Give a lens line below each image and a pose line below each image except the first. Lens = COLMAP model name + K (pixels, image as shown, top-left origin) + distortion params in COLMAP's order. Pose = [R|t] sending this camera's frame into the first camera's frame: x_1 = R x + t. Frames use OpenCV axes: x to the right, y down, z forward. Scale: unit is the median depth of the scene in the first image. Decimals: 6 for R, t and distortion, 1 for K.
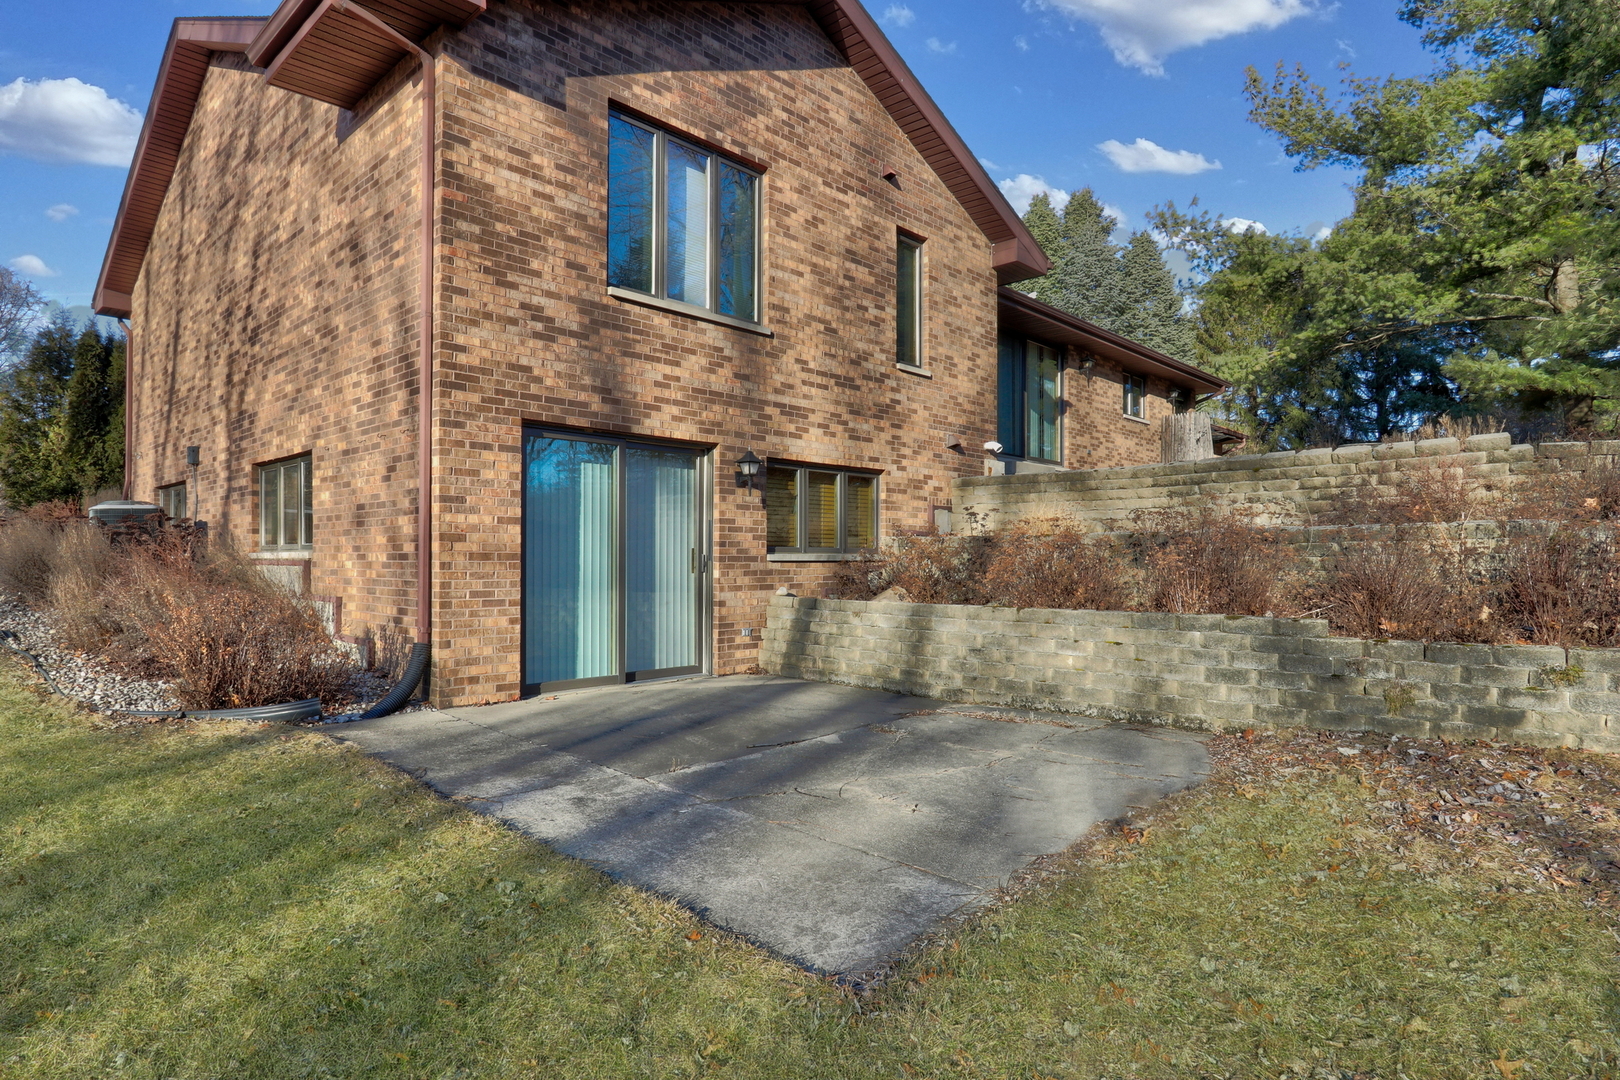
lens RADIAL K [[897.0, 0, 810.0], [0, 897.0, 540.0], [0, 0, 1]] dist [-0.016678, -0.000545]
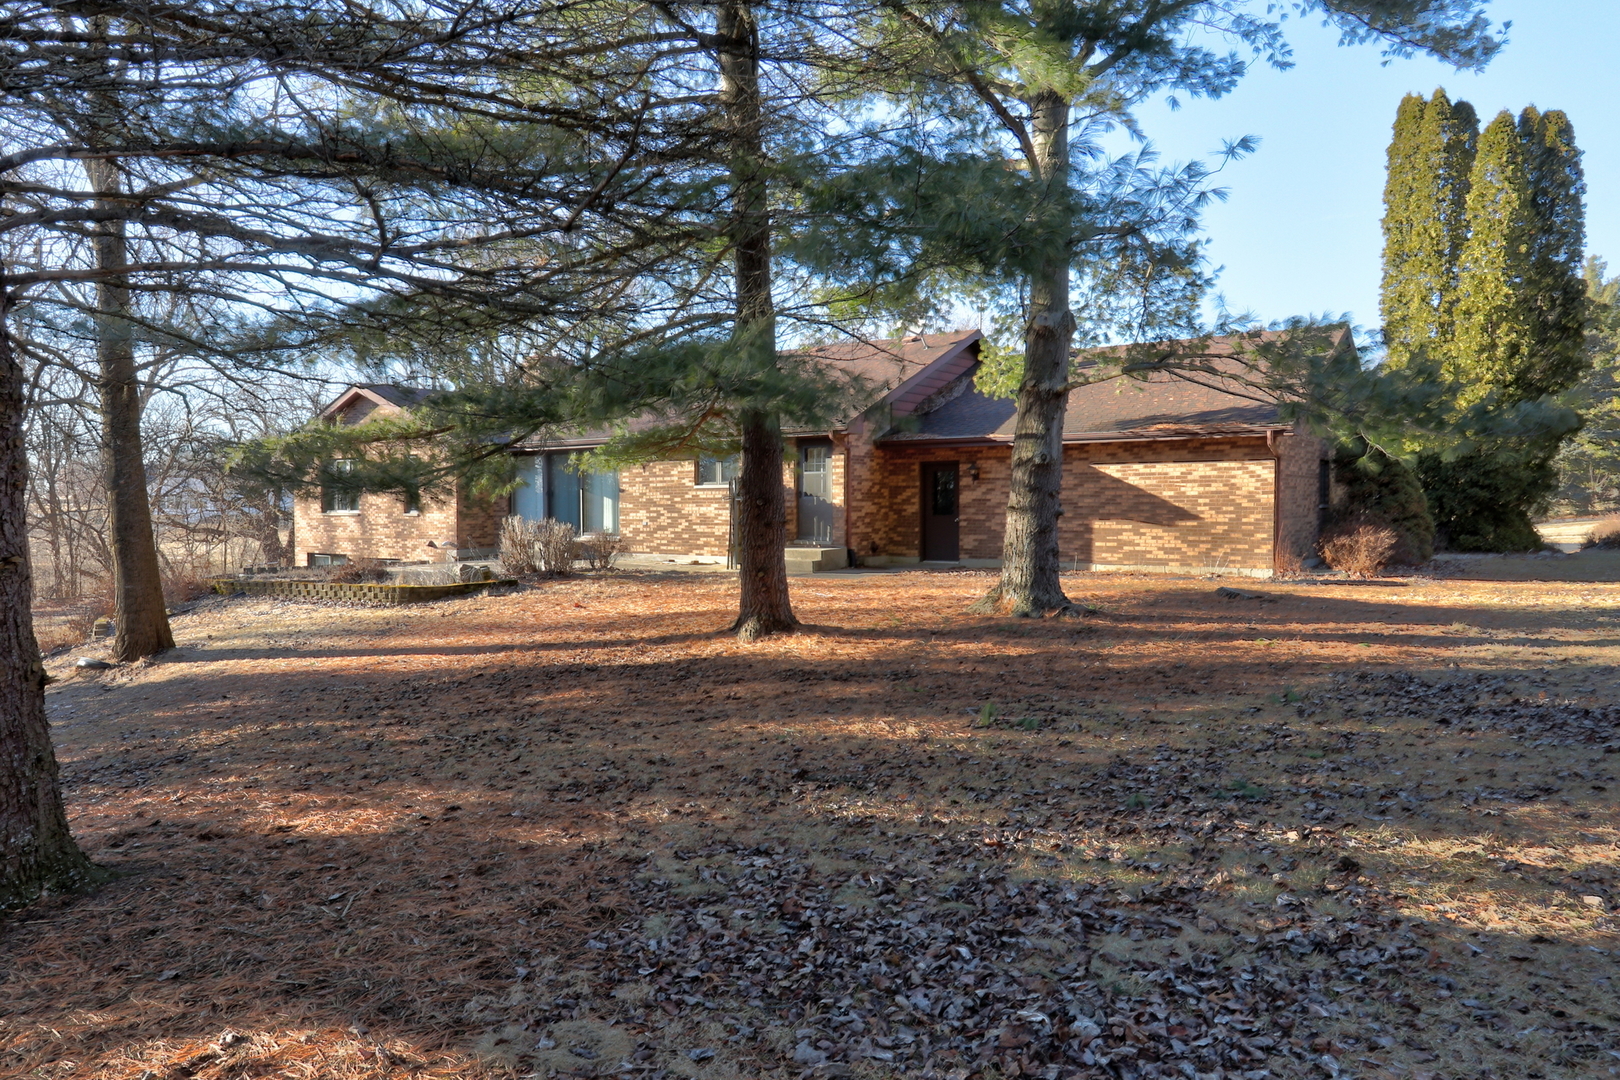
lens RADIAL K [[897.0, 0, 810.0], [0, 897.0, 540.0], [0, 0, 1]] dist [-0.016678, -0.000545]
pose [[0.220496, 0.037159, -0.974680, 2.885026], [0.026486, 0.998678, 0.044065, -0.223344], [0.975028, -0.035531, 0.219220, 1.692586]]
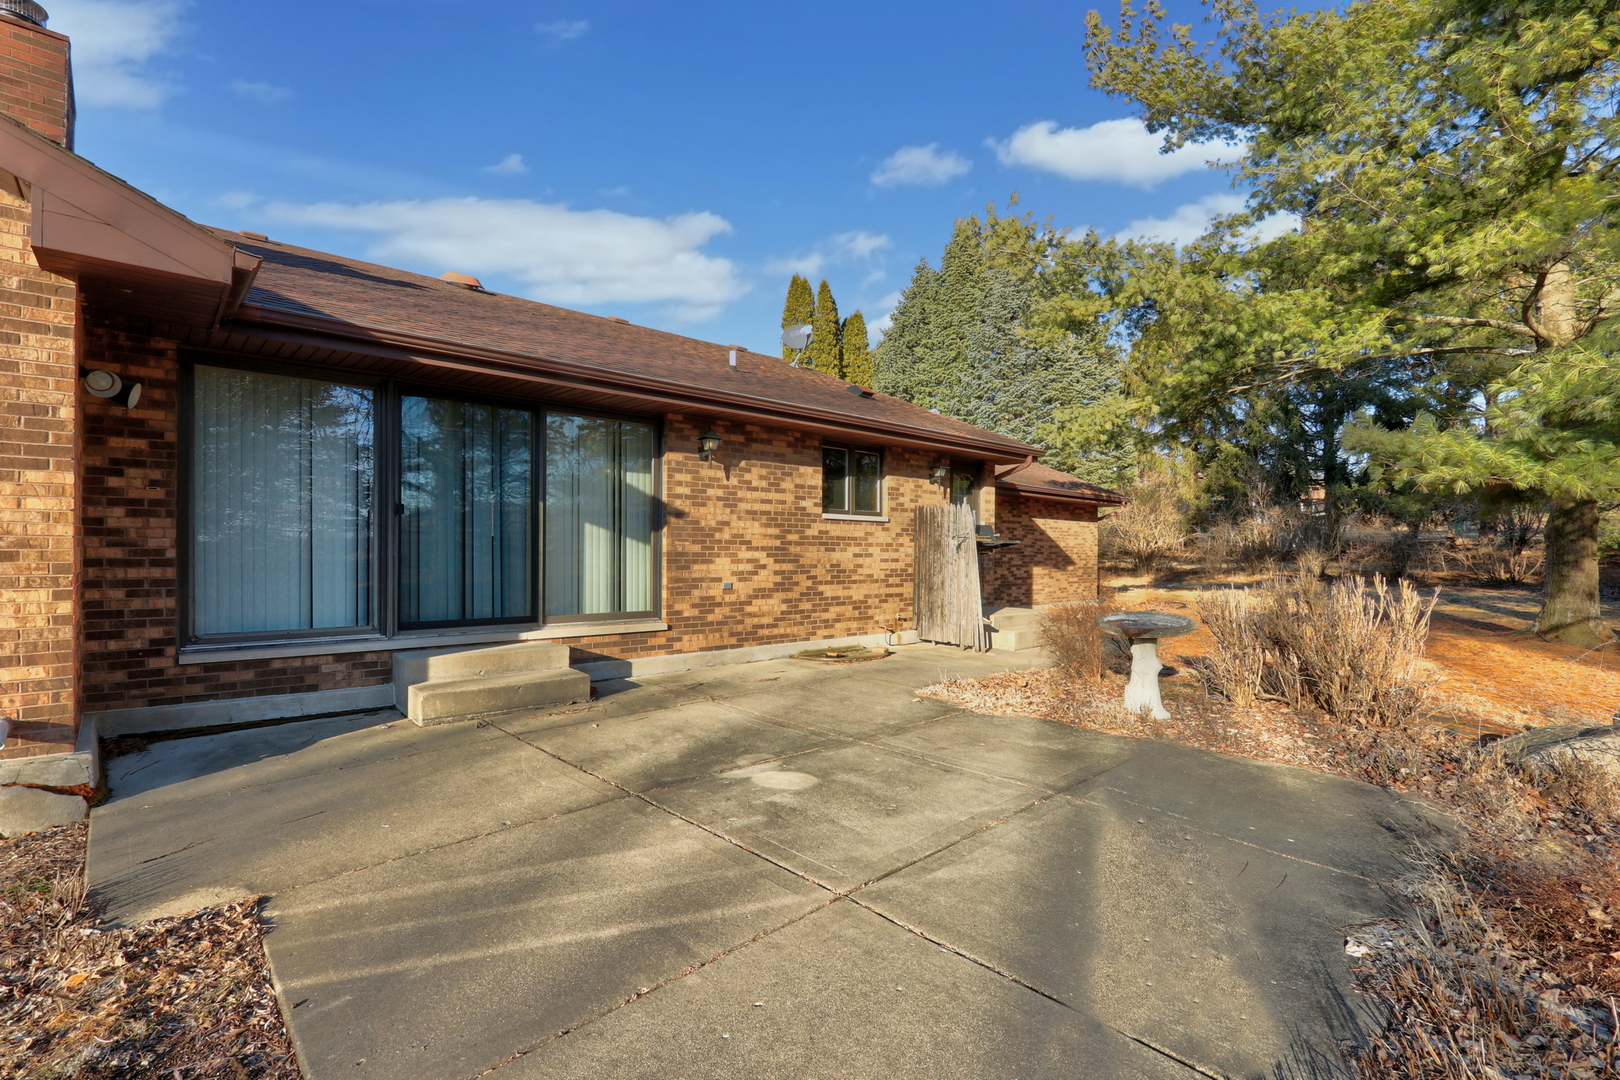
lens RADIAL K [[750.2, 0, 810.0], [0, 750.2, 540.0], [0, 0, 1]] dist [-0.012399, 0.001013]
pose [[0.997920, 0.003171, -0.064393, 0.714604], [-0.002895, 0.999986, 0.004381, -0.235629], [0.064406, -0.004186, 0.997915, 0.881922]]
